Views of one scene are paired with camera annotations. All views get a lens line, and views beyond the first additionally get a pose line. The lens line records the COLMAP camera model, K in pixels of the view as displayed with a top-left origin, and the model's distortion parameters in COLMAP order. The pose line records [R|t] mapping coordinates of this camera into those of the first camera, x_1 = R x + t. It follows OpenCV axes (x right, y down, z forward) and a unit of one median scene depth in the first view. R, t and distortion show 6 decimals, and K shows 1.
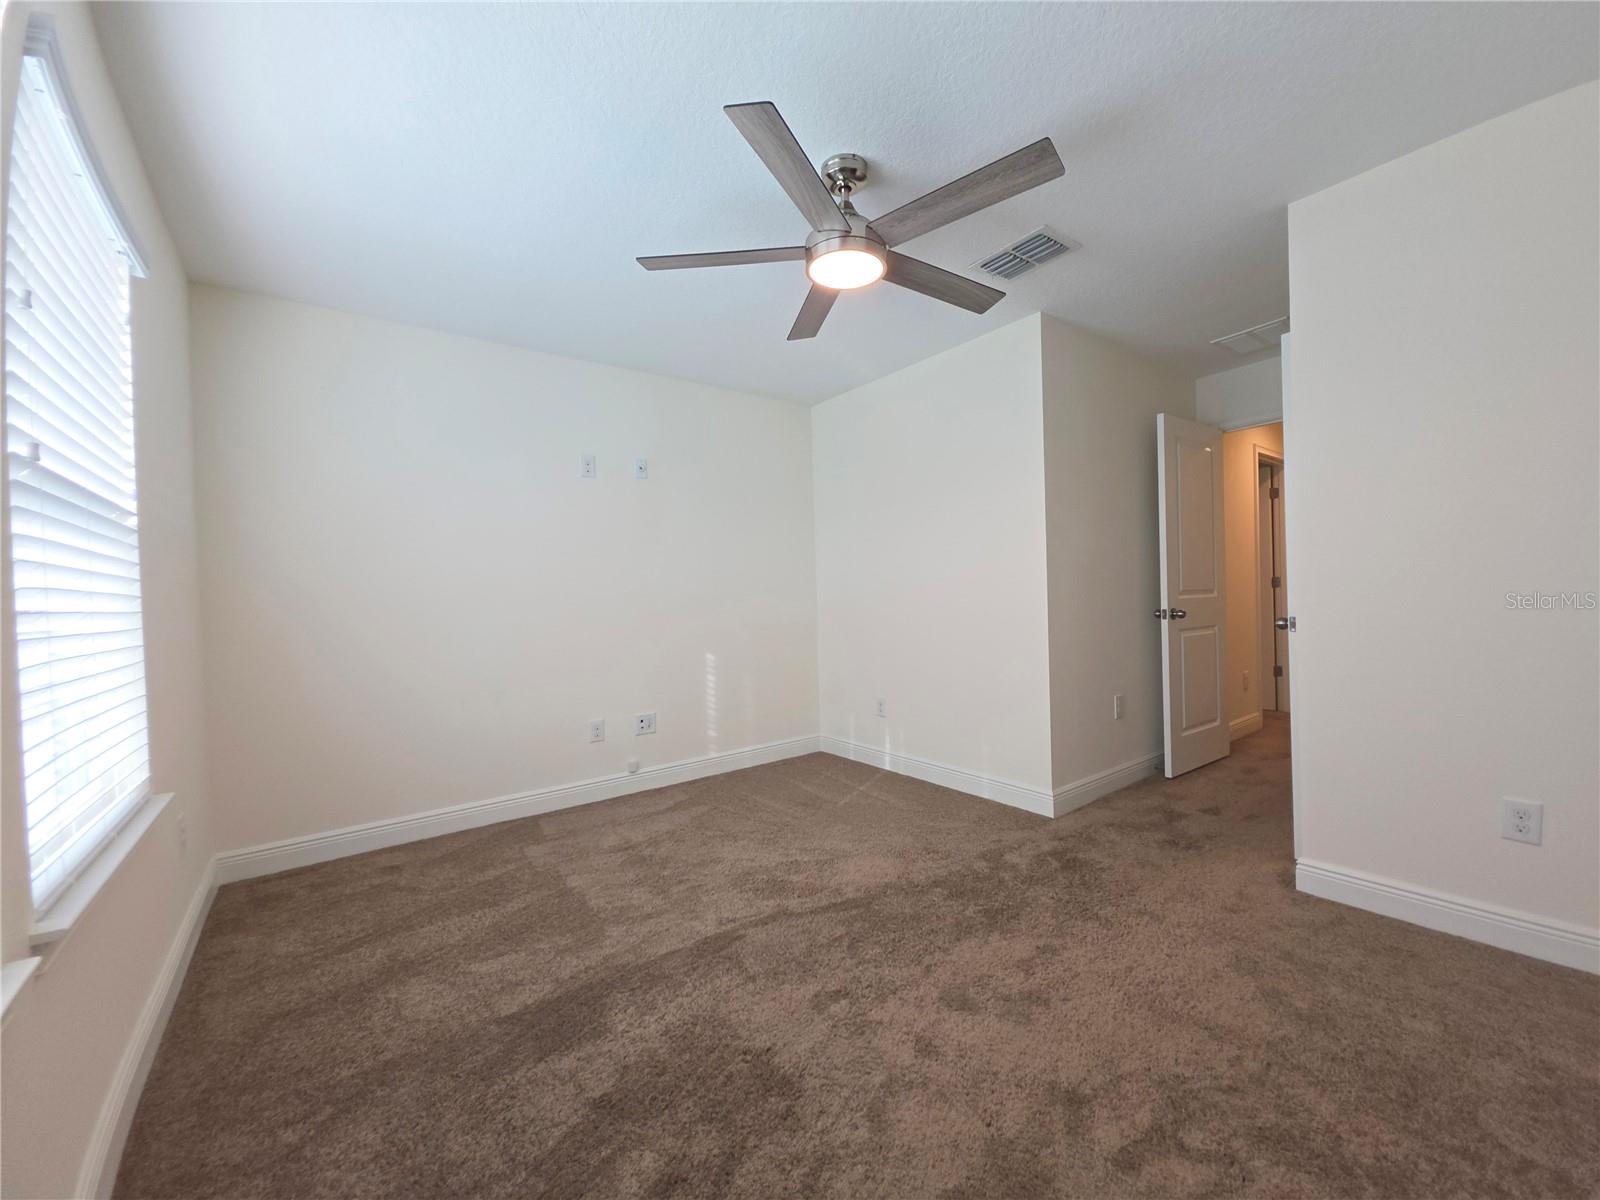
lens RADIAL K [[638.5, 0, 800.0], [0, 638.5, 600.0], [0, 0, 1]] dist [0.000329, -0.000176]
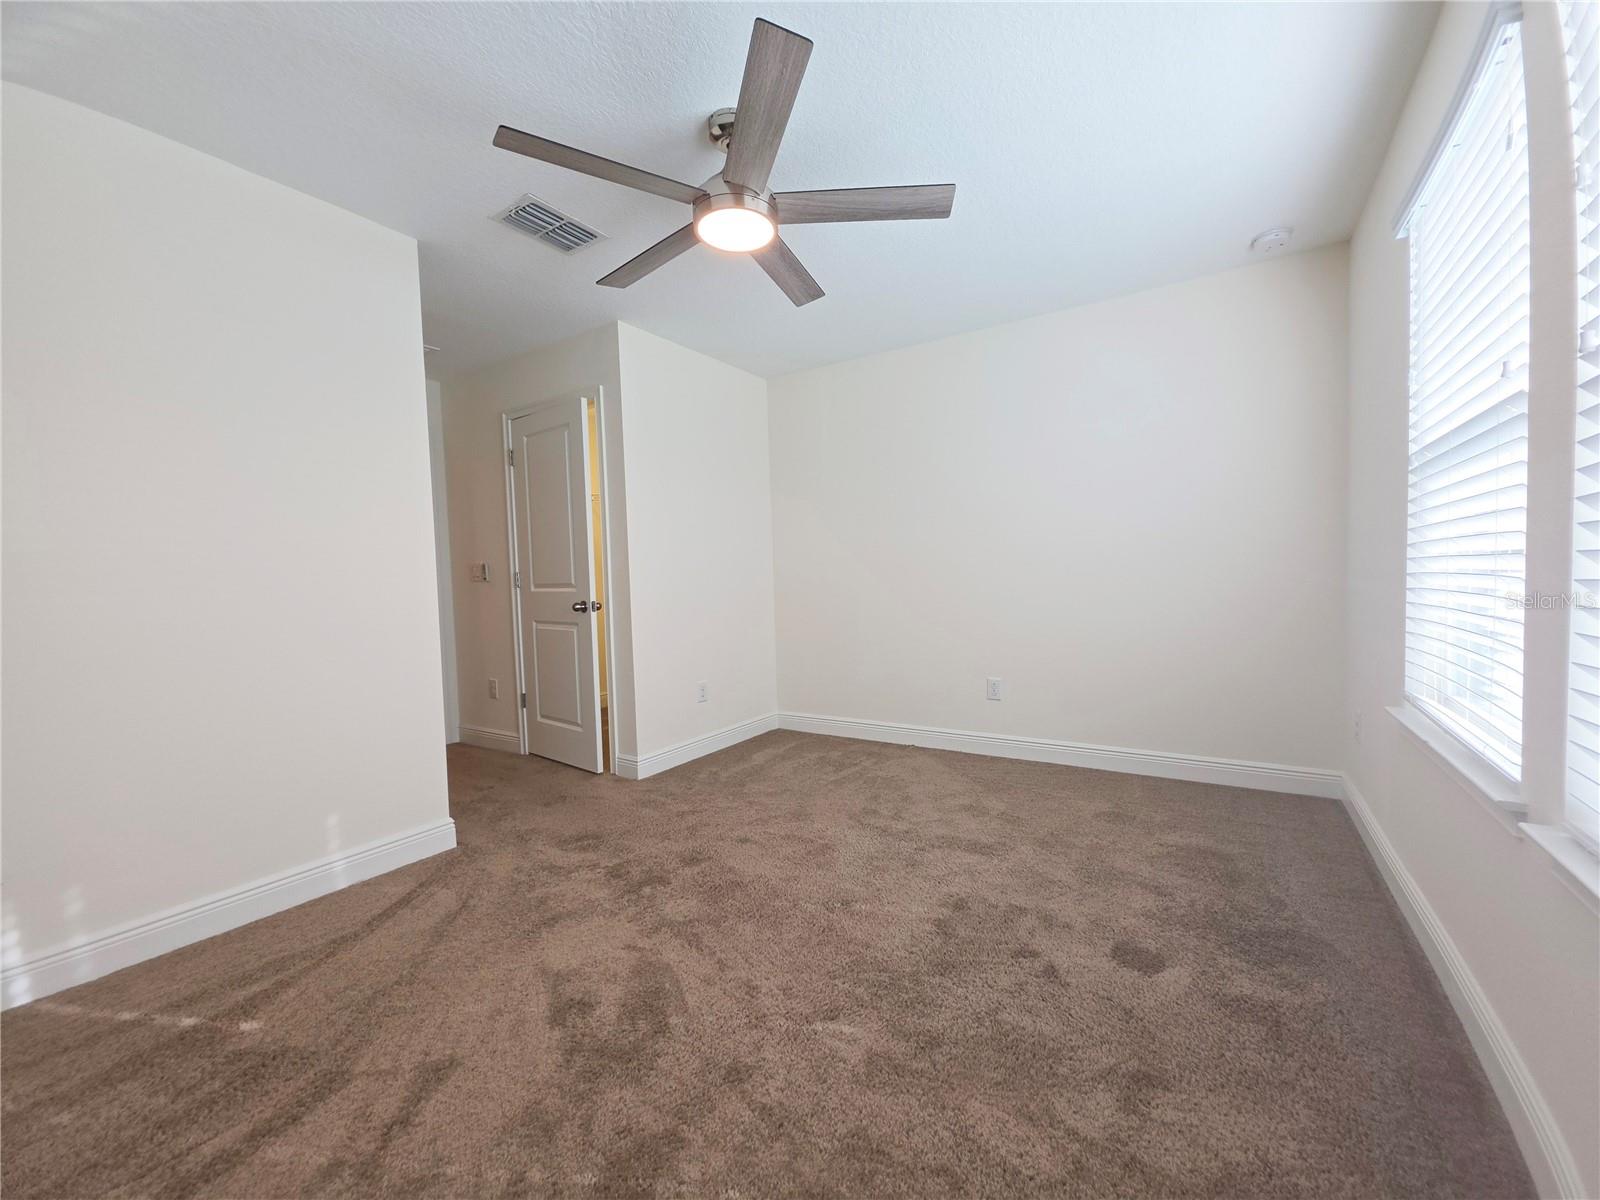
lens RADIAL K [[638.5, 0, 800.0], [0, 638.5, 600.0], [0, 0, 1]] dist [0.000329, -0.000176]
pose [[-0.360386, 0.016486, 0.932658, -0.851739], [0.057386, 0.998342, 0.004527, 0.050703], [-0.931036, 0.055153, -0.360735, 1.278822]]
